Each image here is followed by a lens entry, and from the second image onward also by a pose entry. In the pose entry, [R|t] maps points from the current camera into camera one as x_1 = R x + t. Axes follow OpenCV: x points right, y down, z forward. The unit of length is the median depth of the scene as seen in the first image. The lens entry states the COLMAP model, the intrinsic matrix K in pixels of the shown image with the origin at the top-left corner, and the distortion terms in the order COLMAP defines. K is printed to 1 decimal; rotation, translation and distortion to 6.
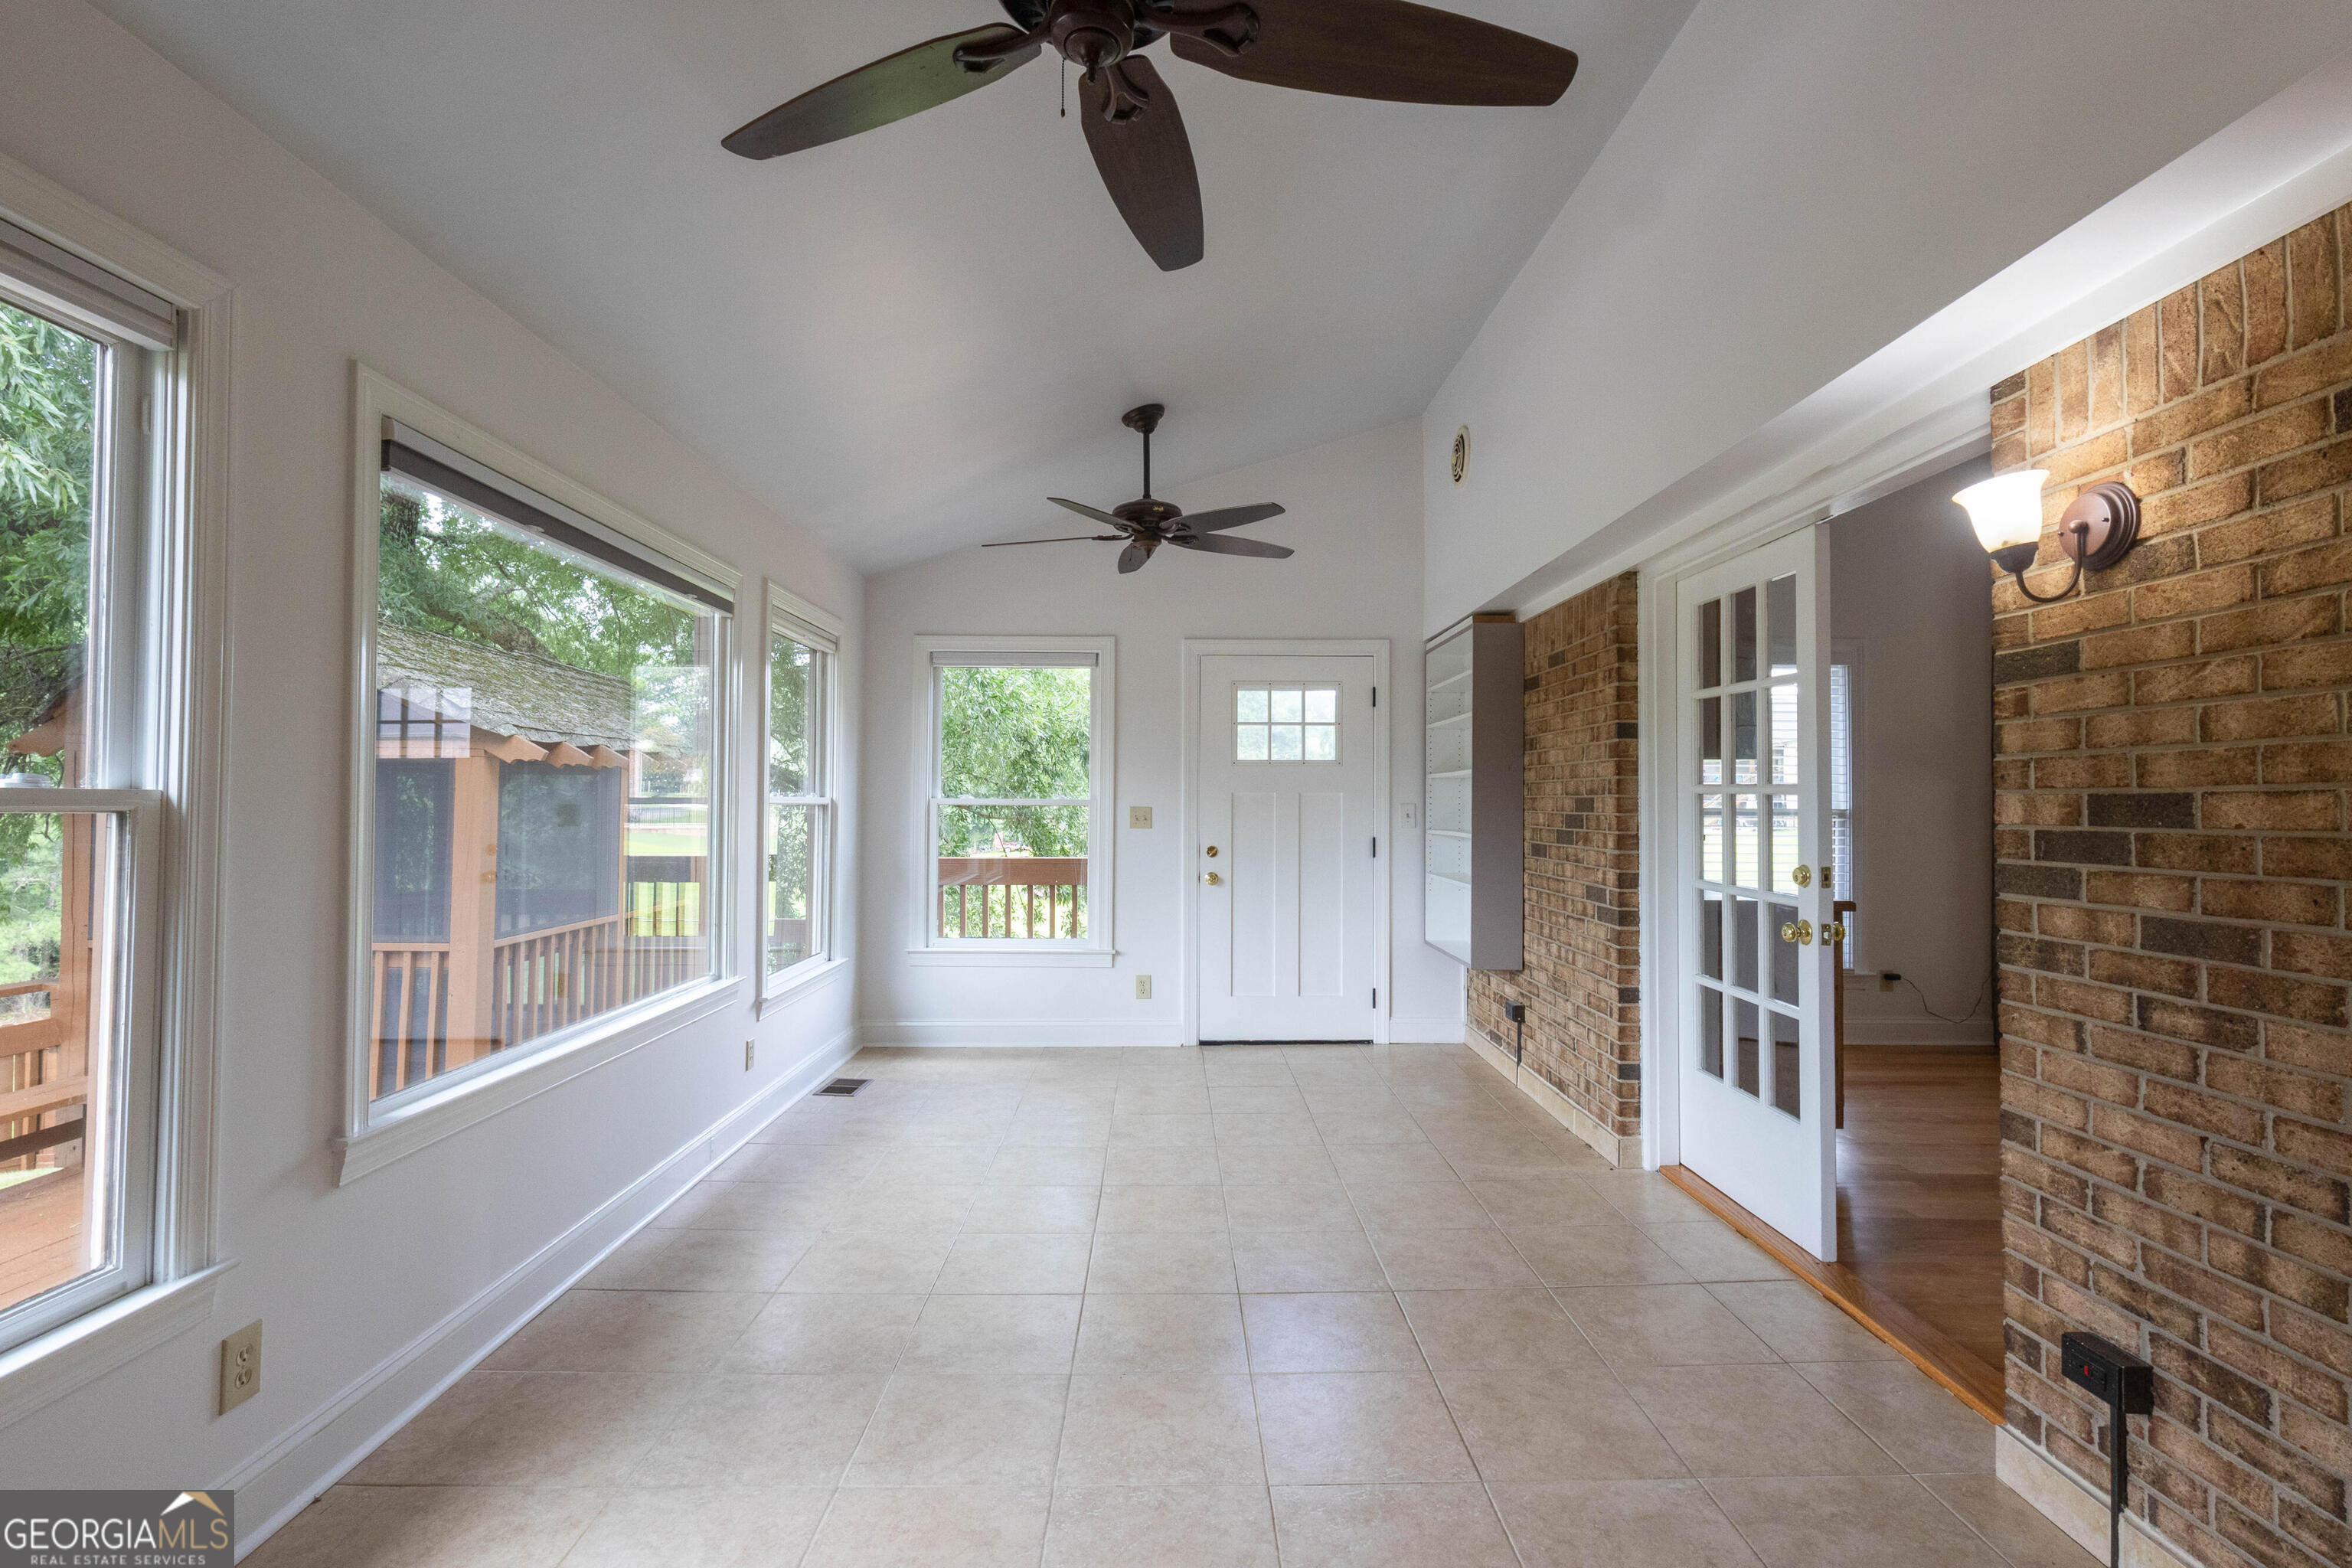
lens RADIAL K [[1092.0, 0, 1193.0], [0, 1092.0, 789.6], [0, 0, 1]] dist [0.002352, 0.000204]
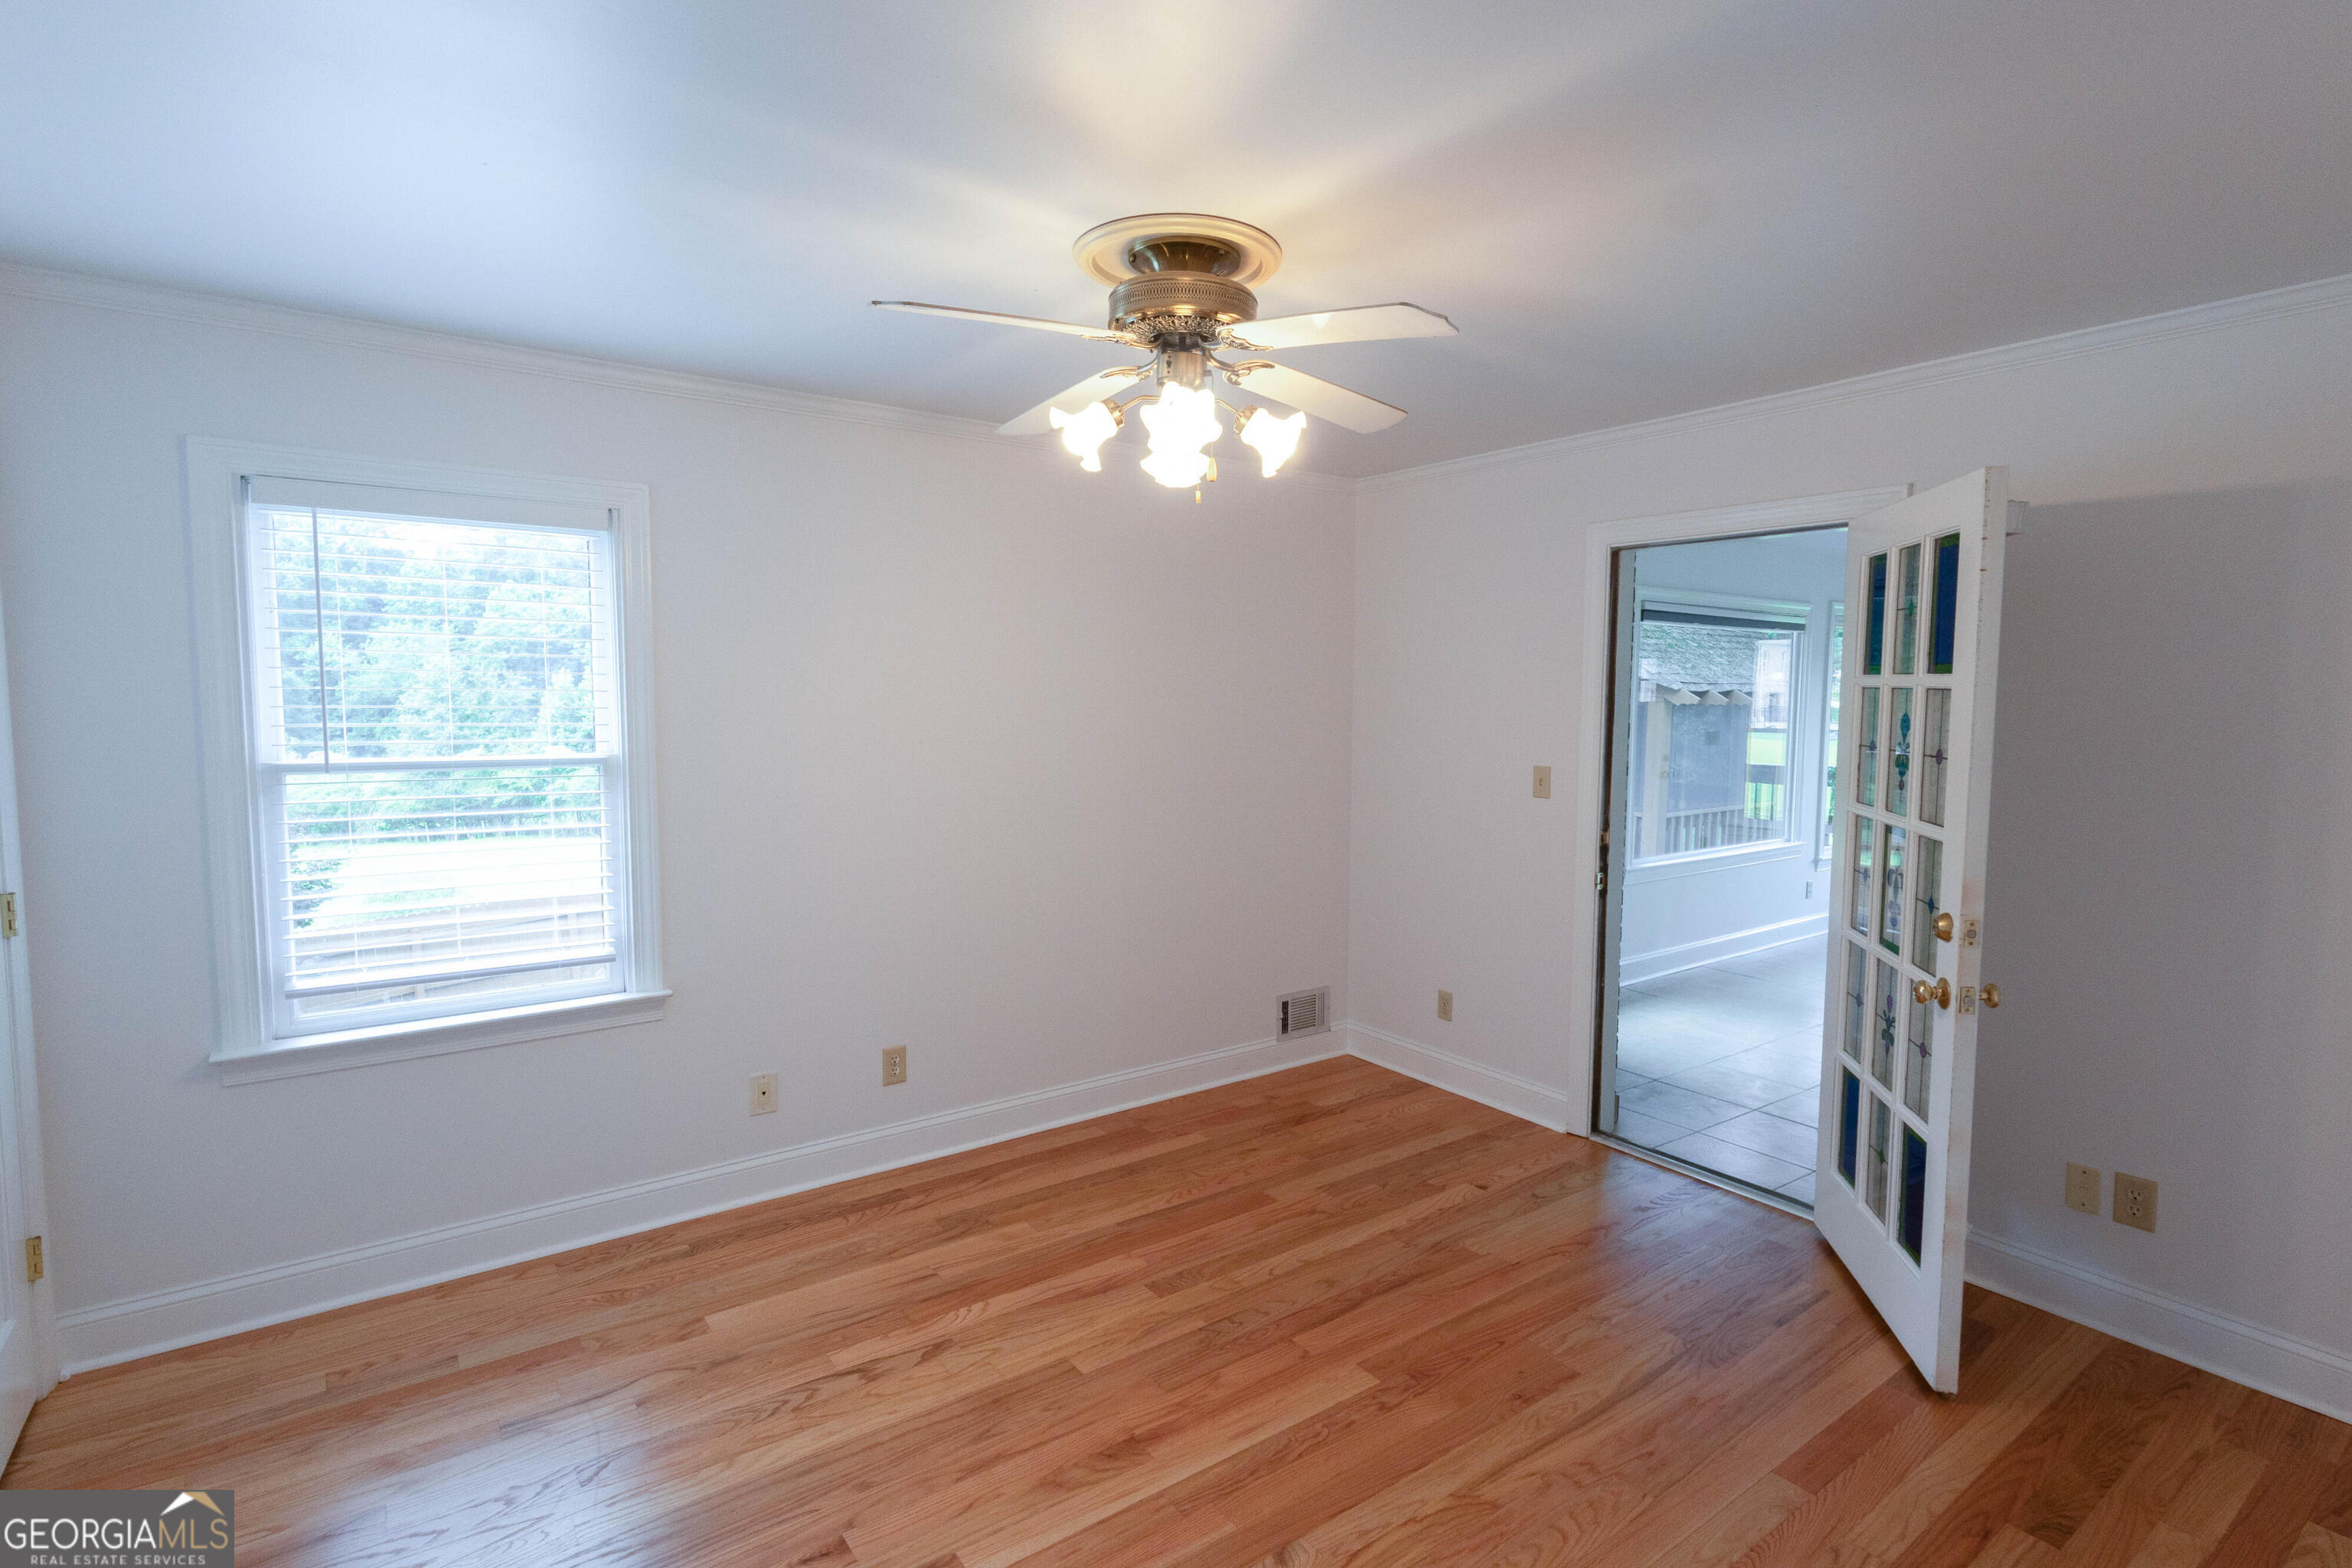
lens RADIAL K [[1092.0, 0, 1189.7], [0, 1092.0, 786.7], [0, 0, 1]] dist [0.002352, 0.000204]
pose [[0.564635, 0.059319, -0.823206, 0.298682], [0.013742, 0.996600, 0.081239, -0.044081], [0.825226, -0.057183, 0.561900, -0.500484]]
